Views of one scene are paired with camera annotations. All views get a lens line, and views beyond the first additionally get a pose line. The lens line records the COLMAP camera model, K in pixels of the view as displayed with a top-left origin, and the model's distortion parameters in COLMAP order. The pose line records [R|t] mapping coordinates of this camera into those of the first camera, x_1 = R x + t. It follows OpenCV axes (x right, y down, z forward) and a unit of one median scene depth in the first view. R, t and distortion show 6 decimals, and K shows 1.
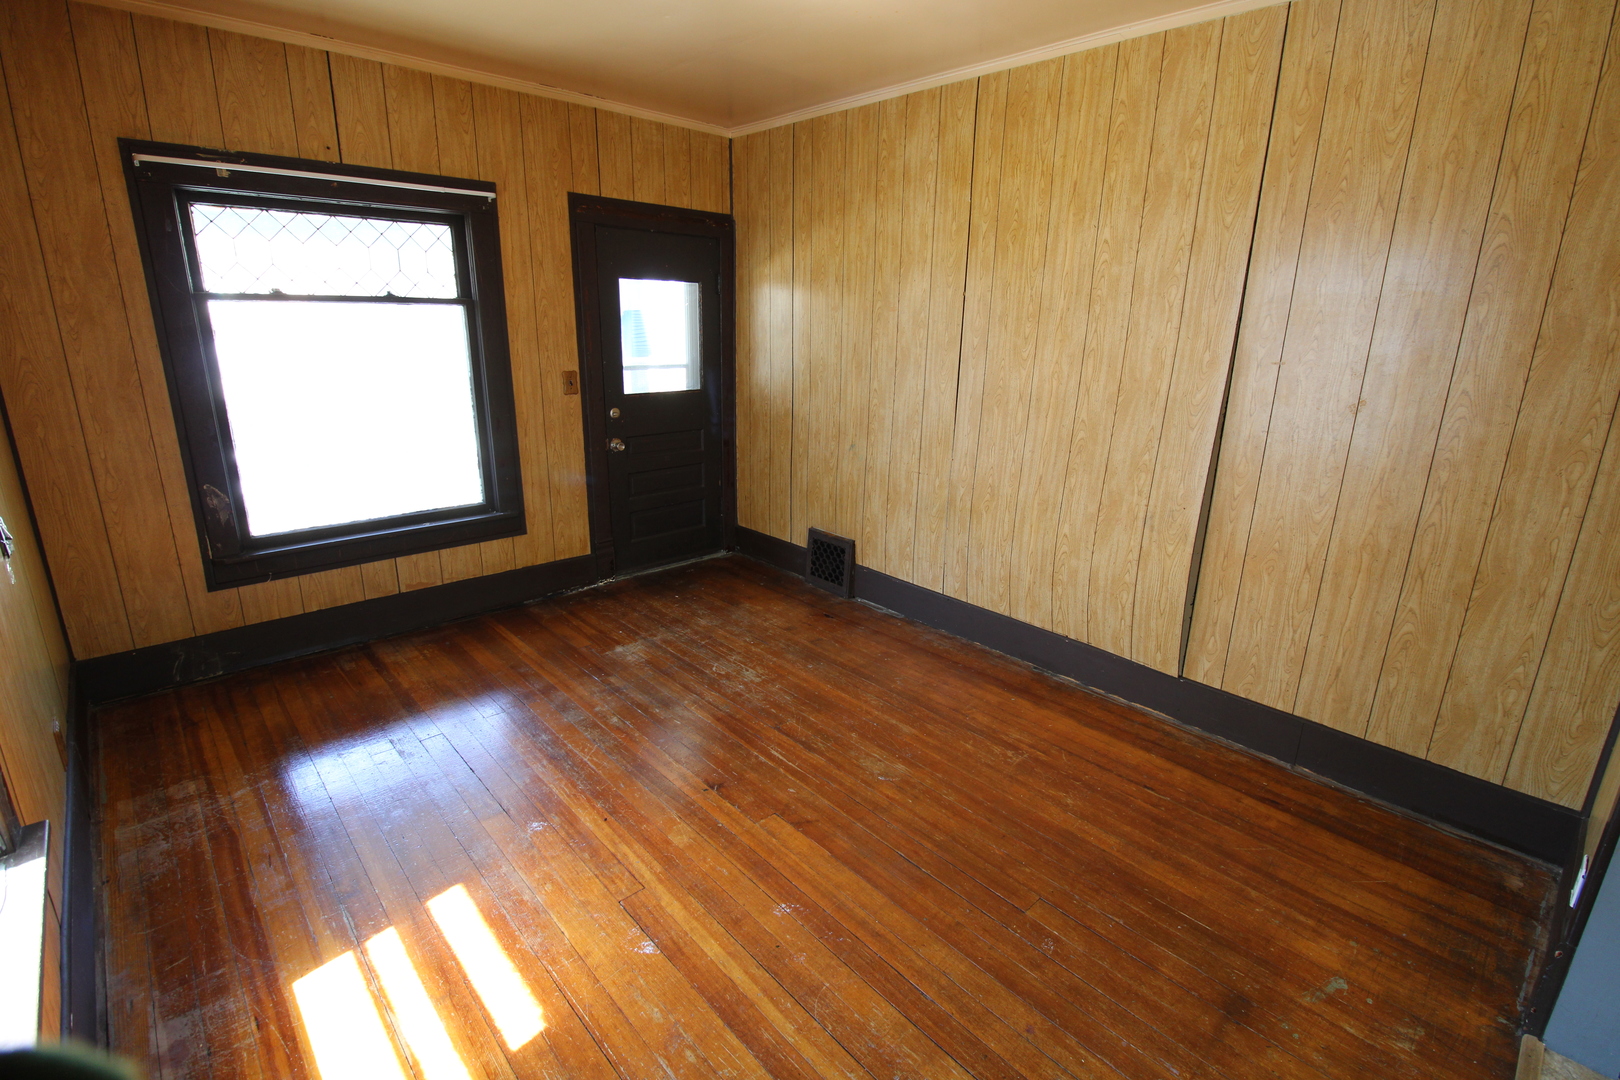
lens RADIAL K [[754.1, 0, 812.9], [0, 754.1, 529.6], [0, 0, 1]] dist [0.003046, -0.015760]
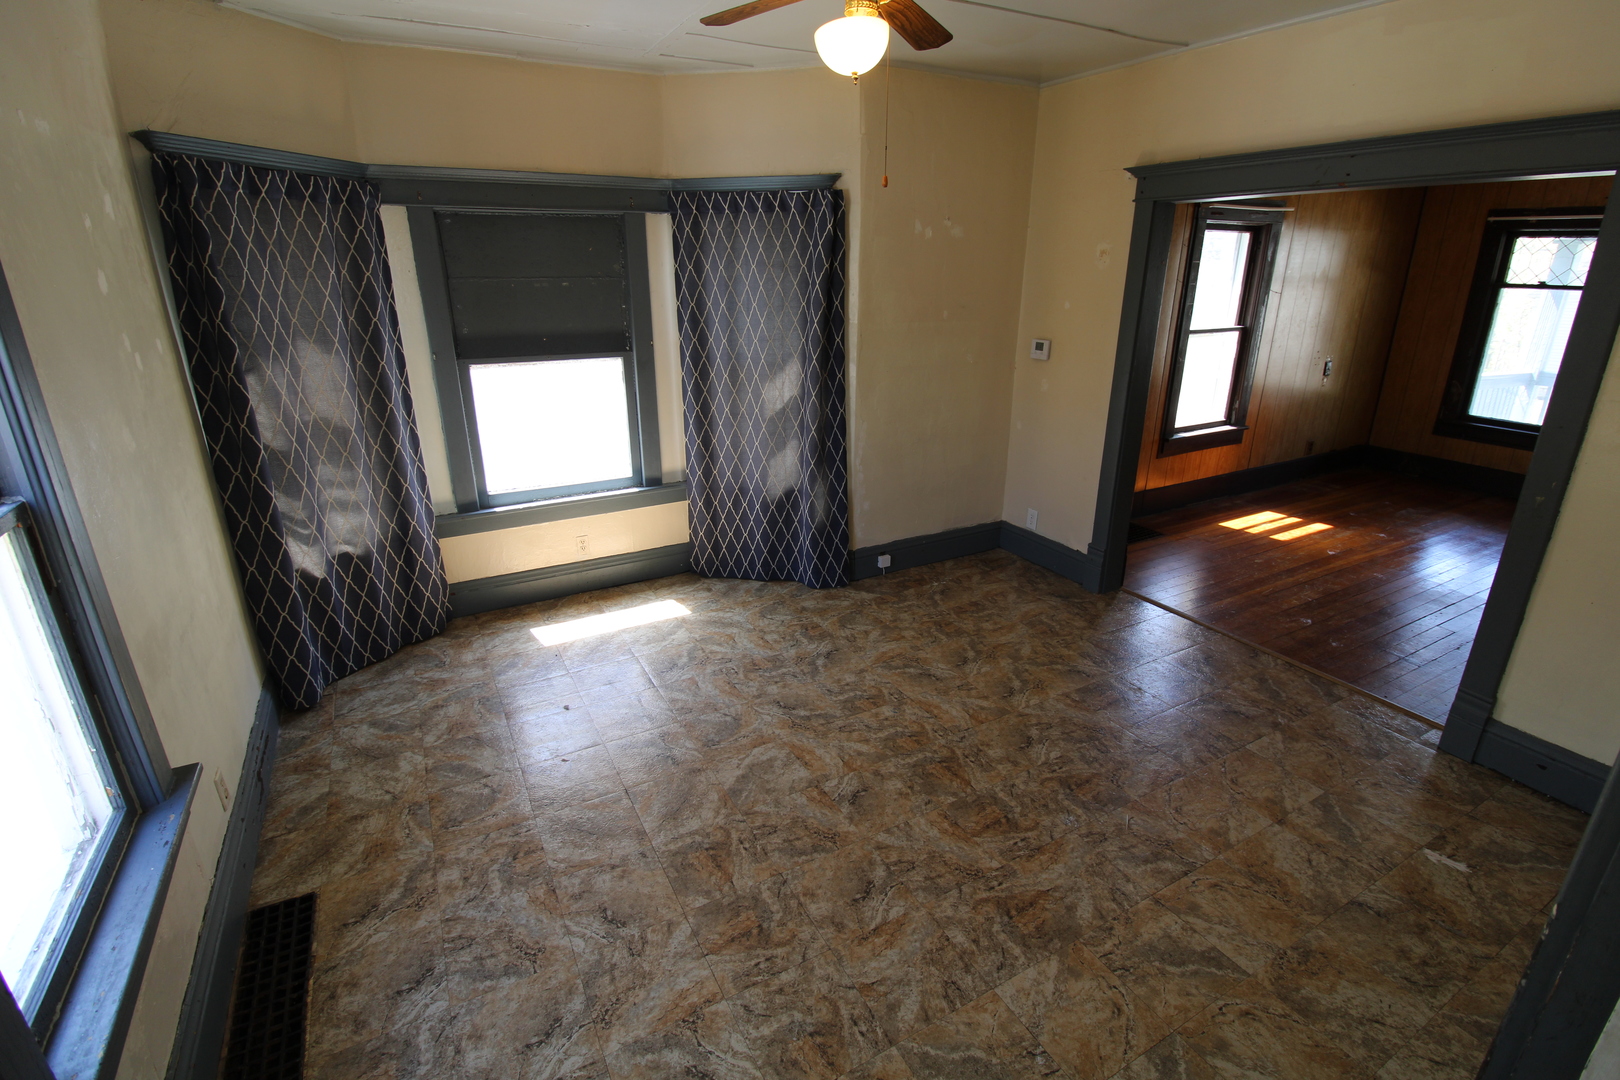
lens RADIAL K [[754.1, 0, 812.9], [0, 754.1, 529.6], [0, 0, 1]] dist [0.003046, -0.015760]
pose [[-0.240499, 0.302824, -0.922203, 1.927711], [-0.272517, 0.890809, 0.363584, 0.042141], [0.931609, 0.338758, -0.131714, -0.225395]]
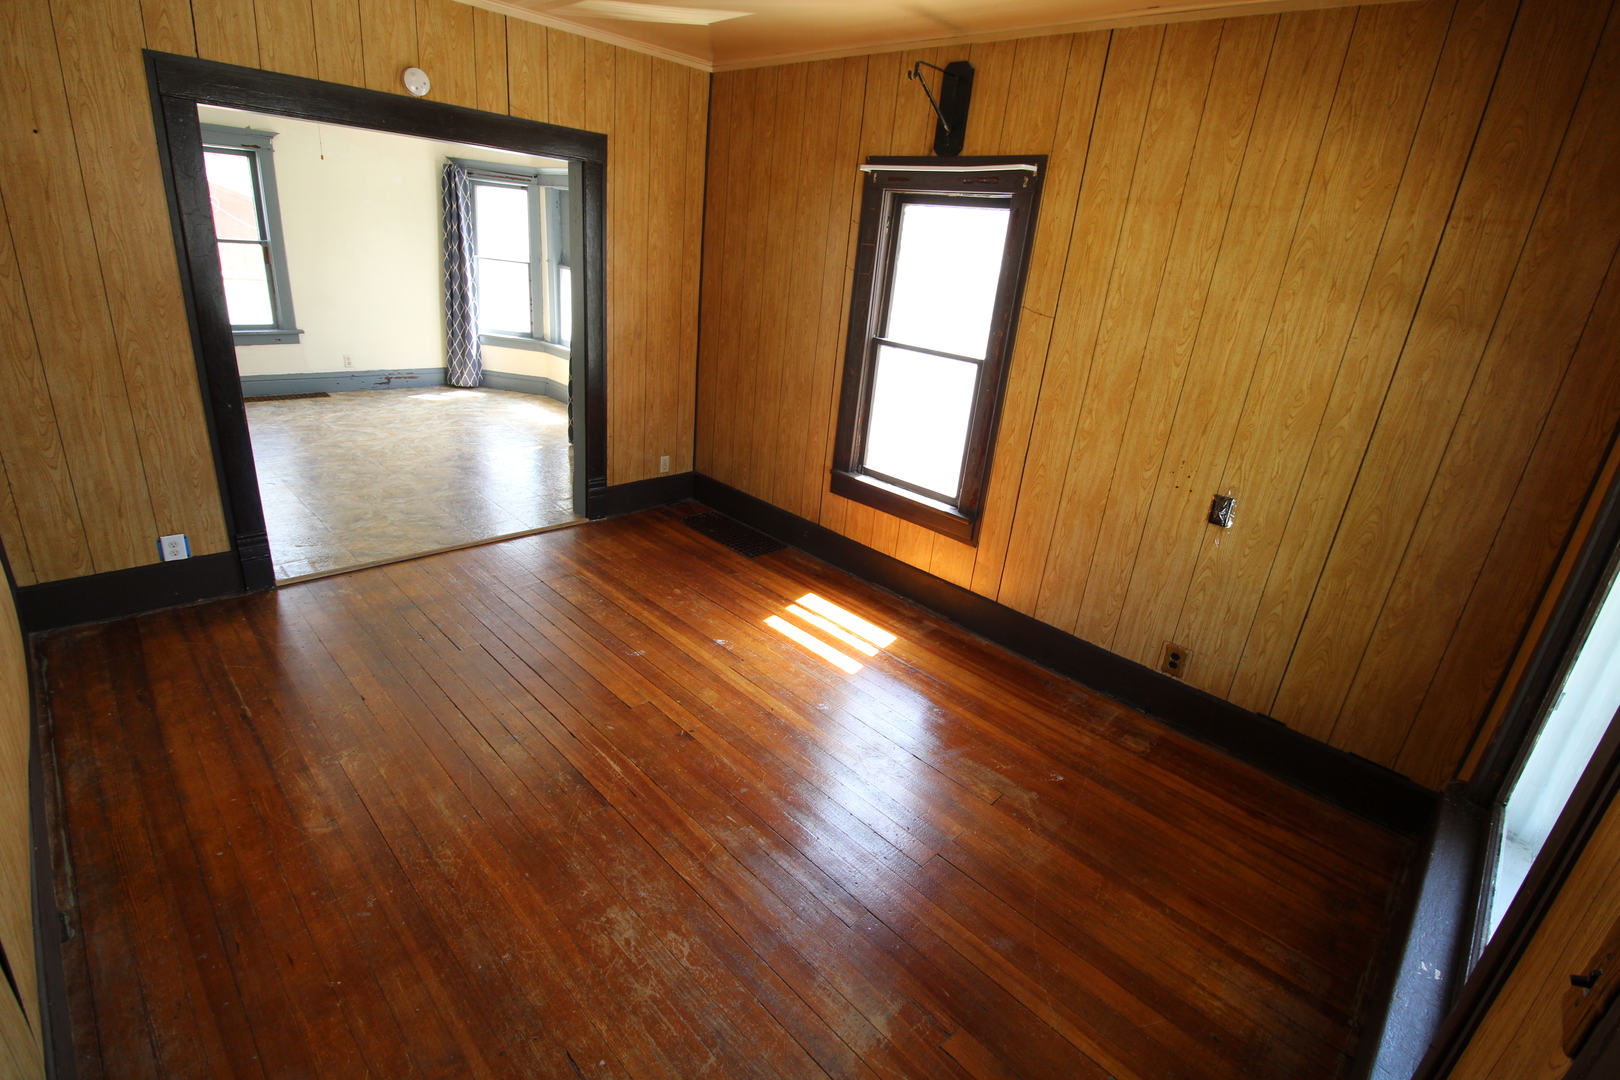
lens RADIAL K [[754.1, 0, 812.9], [0, 754.1, 529.6], [0, 0, 1]] dist [0.003046, -0.015760]
pose [[-0.992354, -0.094379, -0.079534, -0.211820], [-0.123243, 0.792445, 0.597363, -0.579741], [0.006648, 0.602598, -0.798018, 1.777782]]
